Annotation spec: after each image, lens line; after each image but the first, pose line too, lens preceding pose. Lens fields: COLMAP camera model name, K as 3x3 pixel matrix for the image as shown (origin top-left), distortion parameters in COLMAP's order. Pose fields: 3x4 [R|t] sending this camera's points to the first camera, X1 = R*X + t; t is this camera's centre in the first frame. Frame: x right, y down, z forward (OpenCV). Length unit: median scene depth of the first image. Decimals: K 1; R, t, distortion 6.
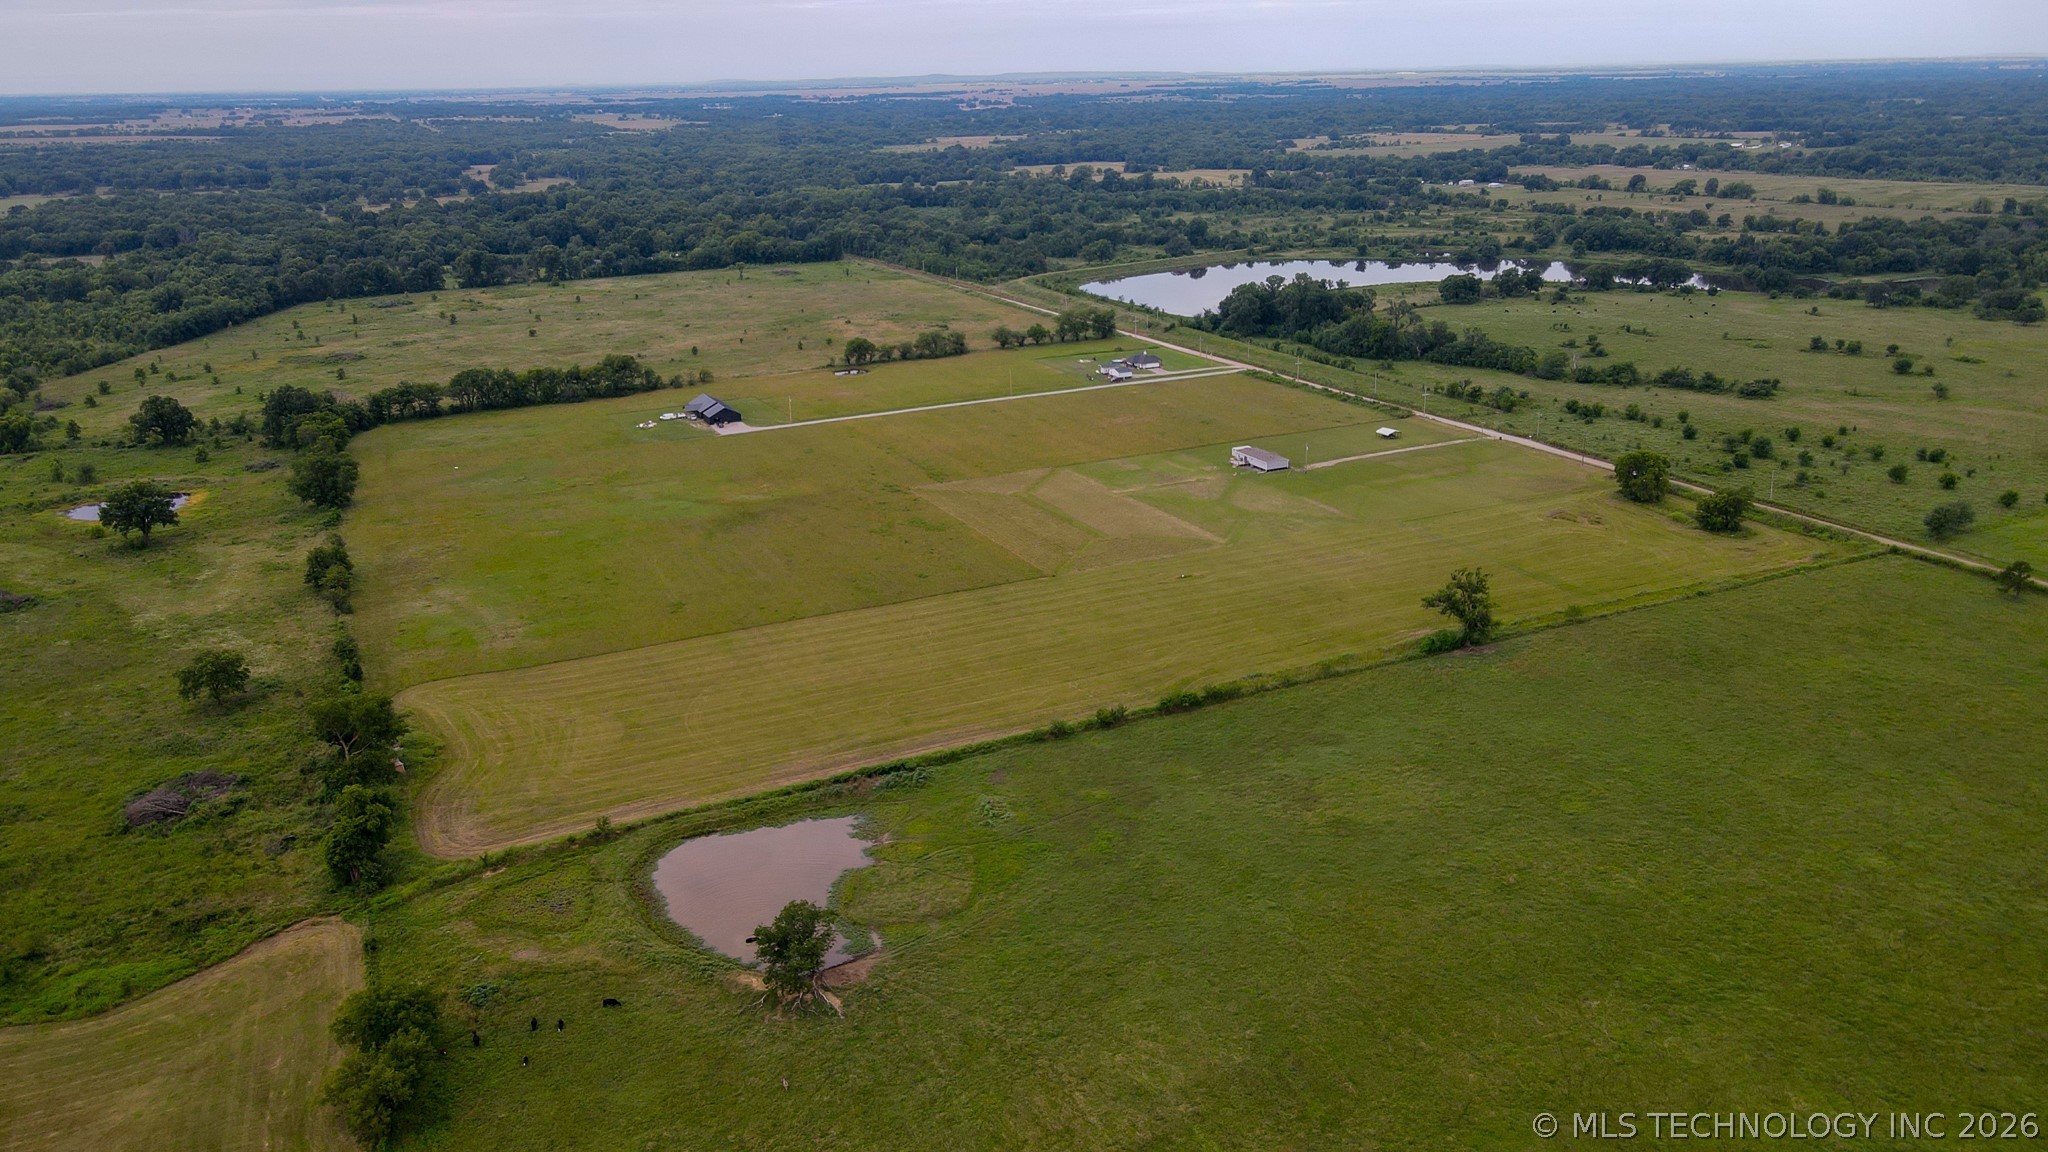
lens RADIAL K [[1535.2, 0, 1011.3], [0, 1535.2, 576.1], [0, 0, 1]] dist [-0.016655, 0.061147]
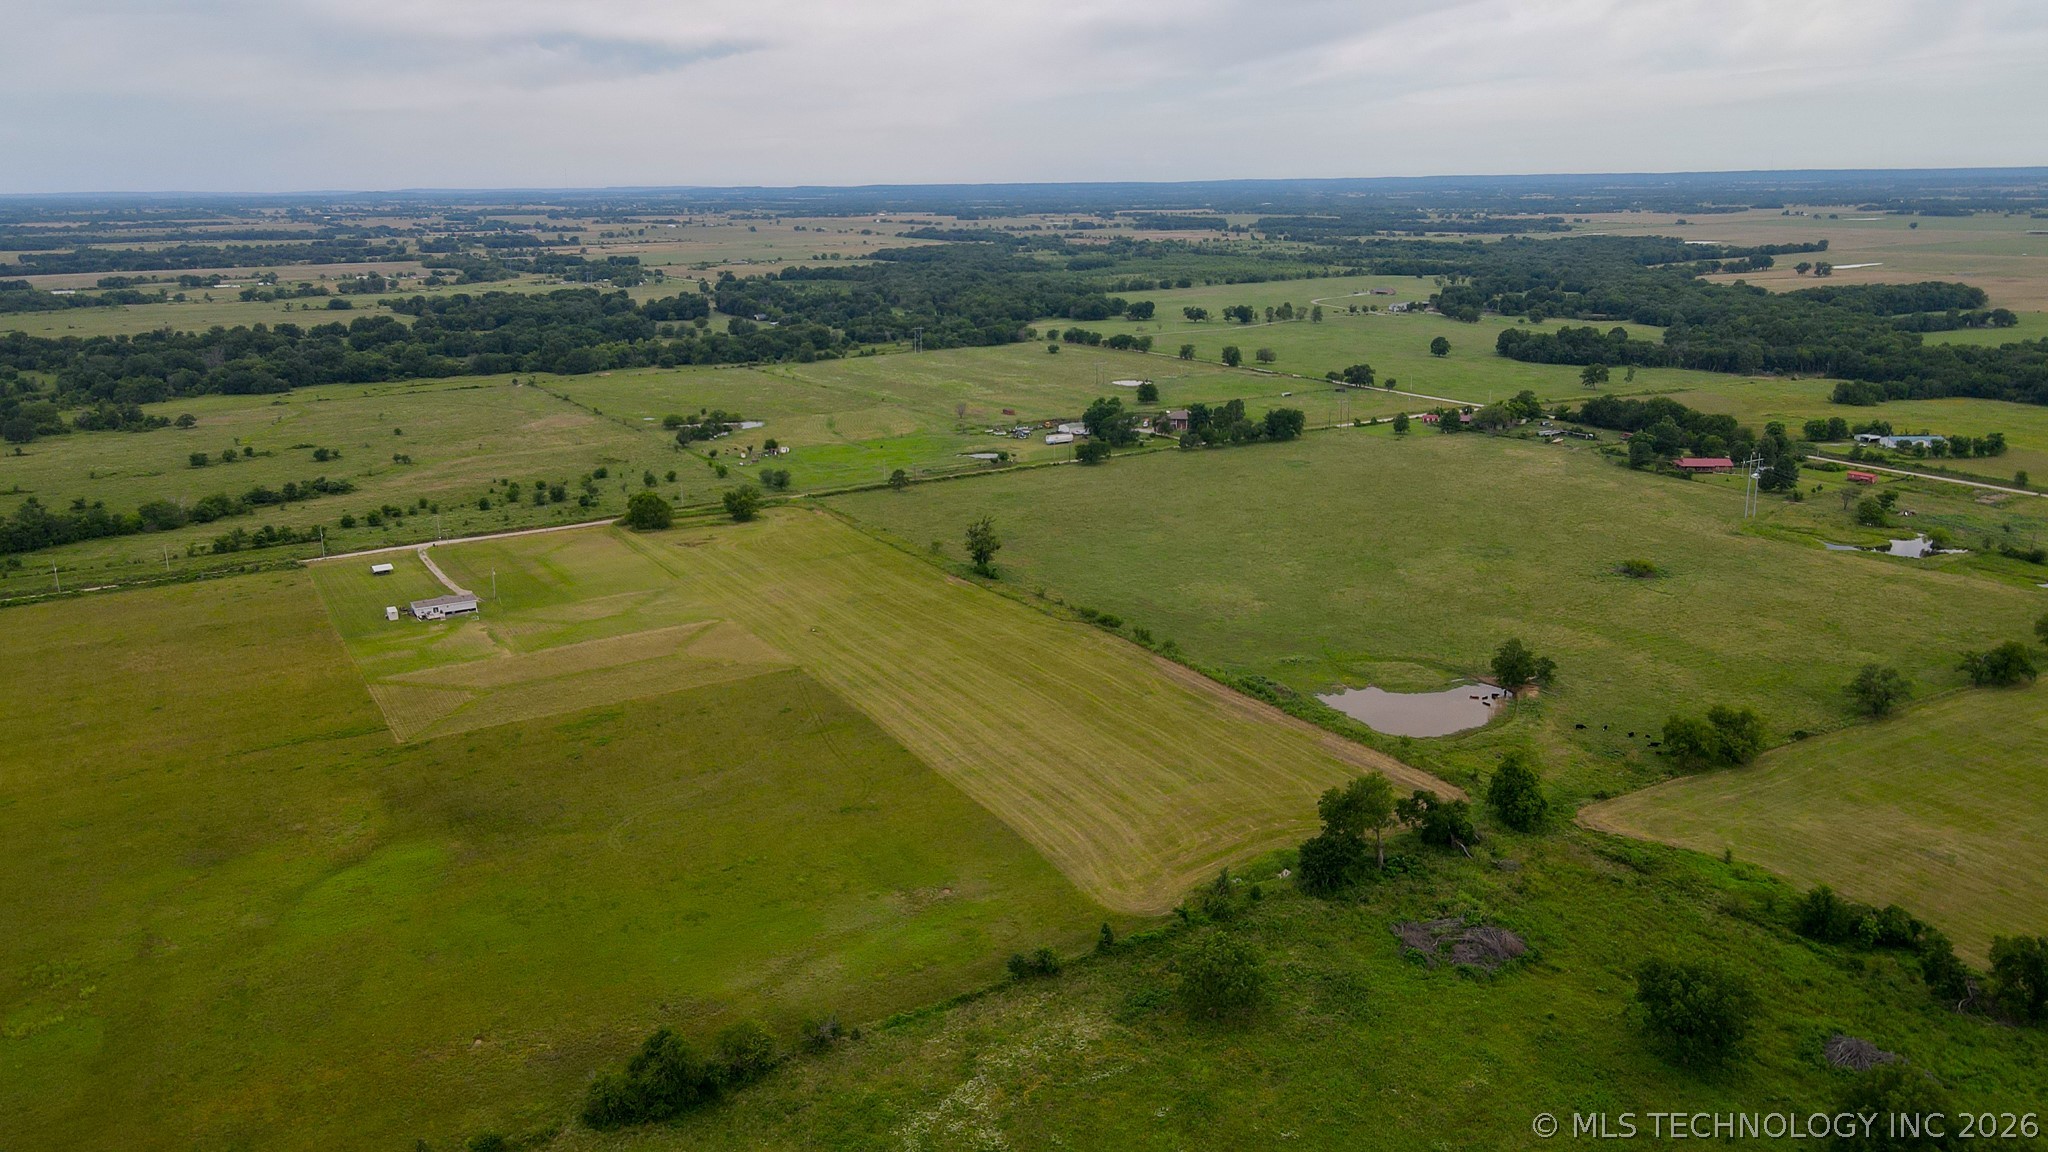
lens RADIAL K [[1509.7, 0, 1018.2], [0, 1509.7, 585.6], [0, 0, 1]] dist [-0.014584, 0.053567]
pose [[-0.108639, -0.240066, 0.964659, -0.838236], [0.325240, 0.908411, 0.262696, -0.235906], [-0.939370, 0.342284, -0.020610, 0.749699]]
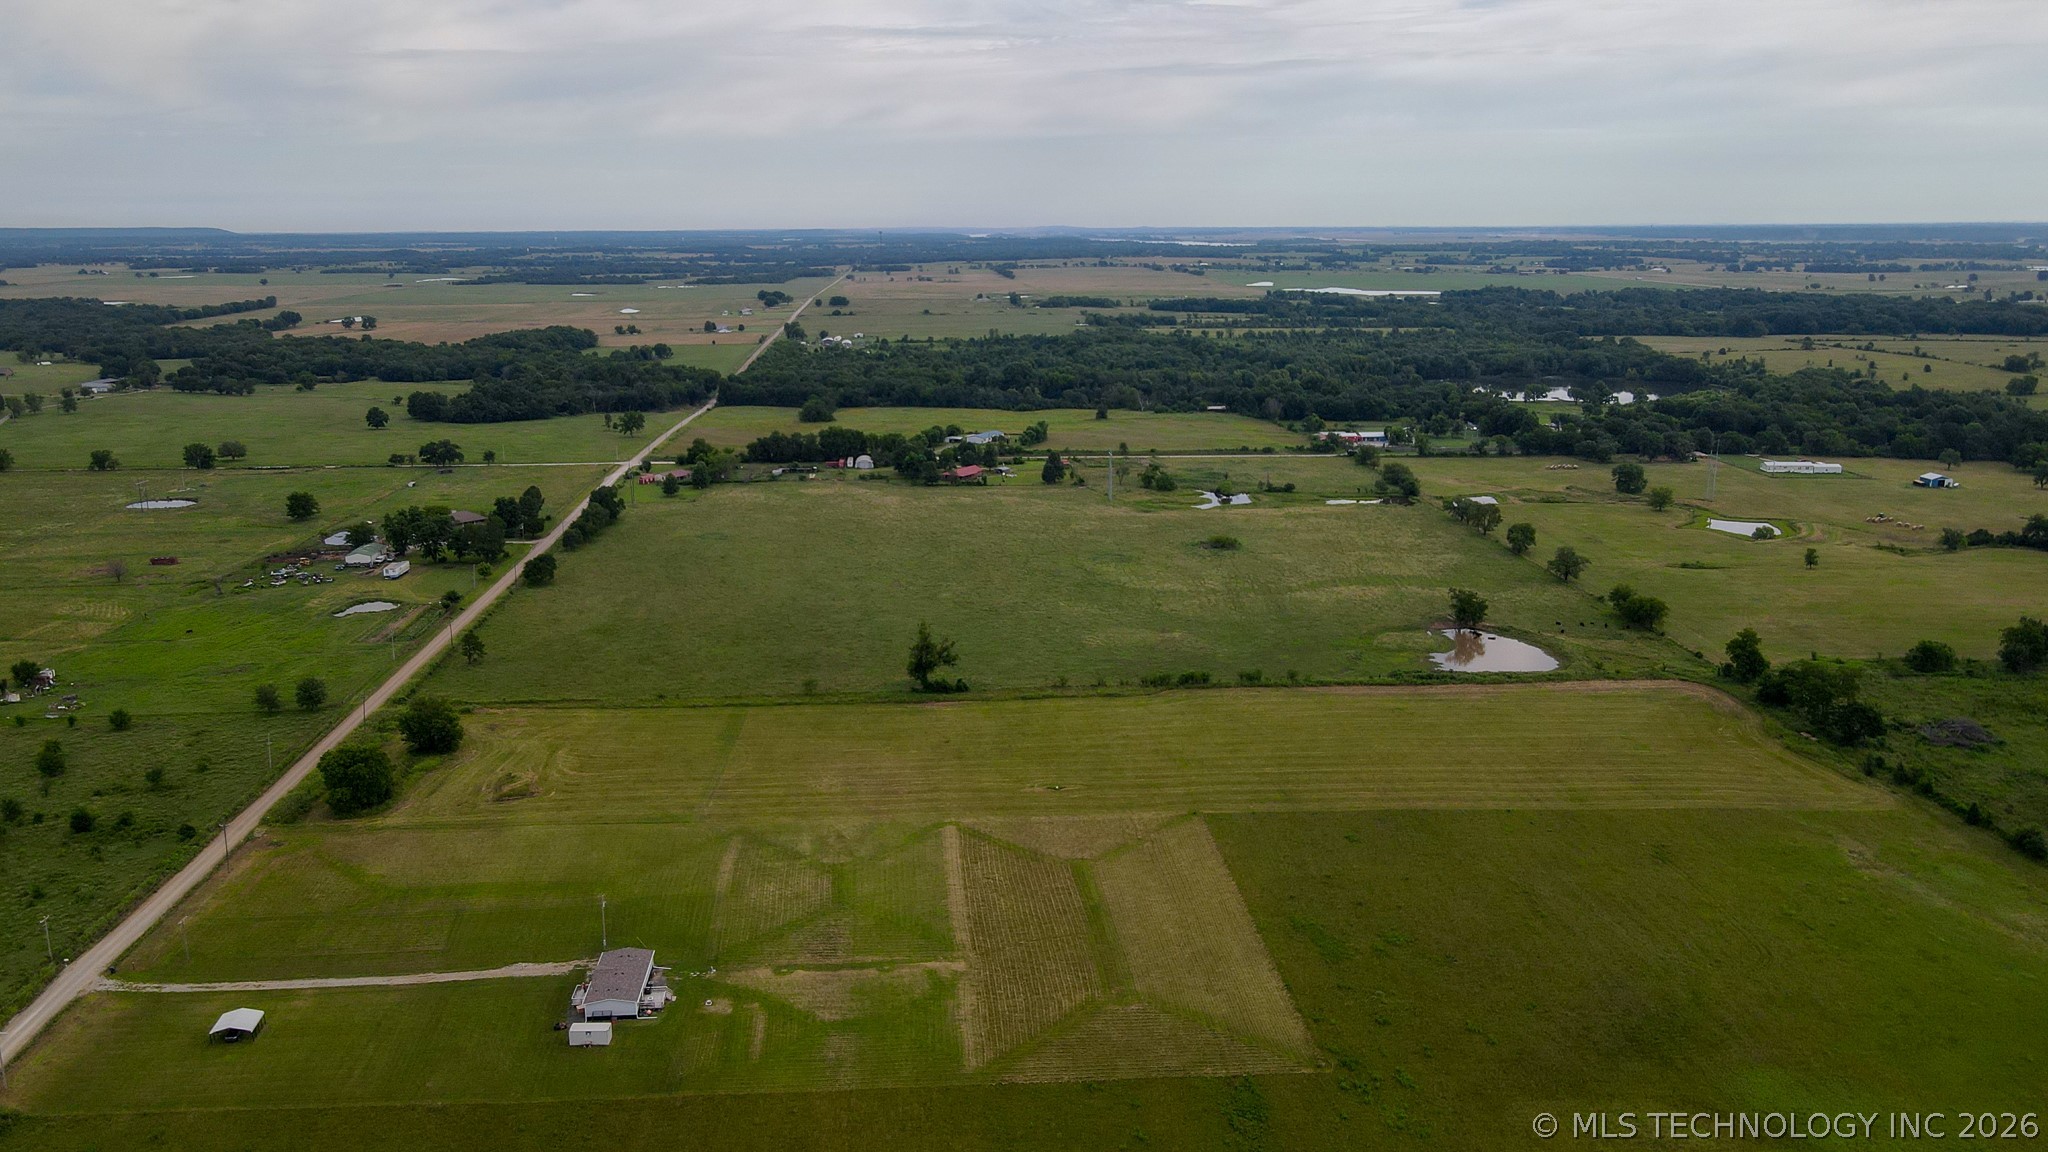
lens RADIAL K [[1509.7, 0, 1018.2], [0, 1509.7, 585.6], [0, 0, 1]] dist [-0.014584, 0.053567]
pose [[-0.934675, -0.058985, 0.350577, -0.142745], [0.134795, 0.853702, 0.503013, -0.466084], [-0.328959, 0.517410, -0.789983, 1.409778]]
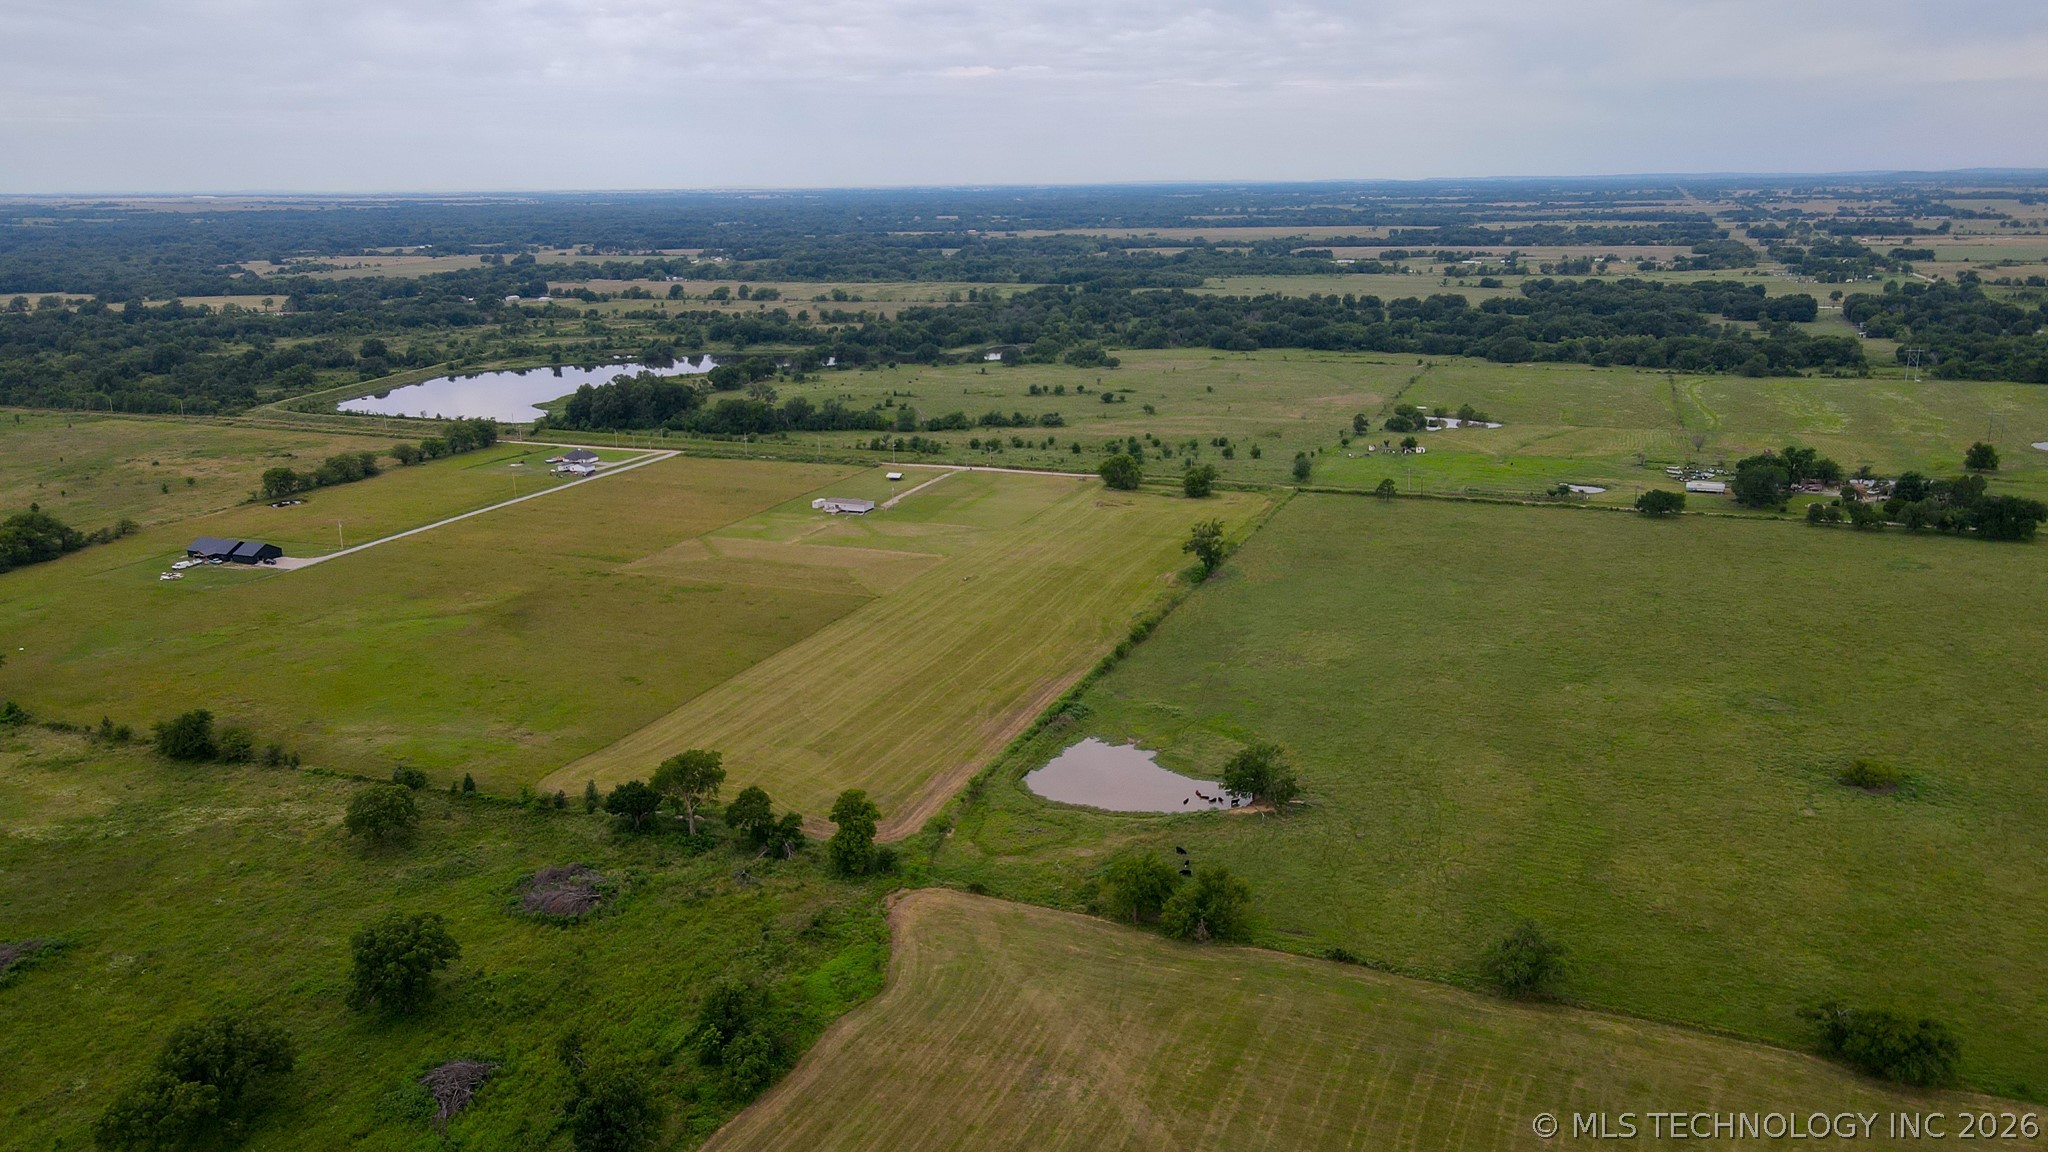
lens RADIAL K [[1521.0, 0, 1016.5], [0, 1521.0, 581.3], [0, 0, 1]] dist [-0.010589, 0.070281]
pose [[0.734480, -0.164299, 0.658442, -0.592521], [0.210780, 0.977494, 0.008790, -0.000019], [-0.645067, 0.132330, 0.752581, 0.020727]]
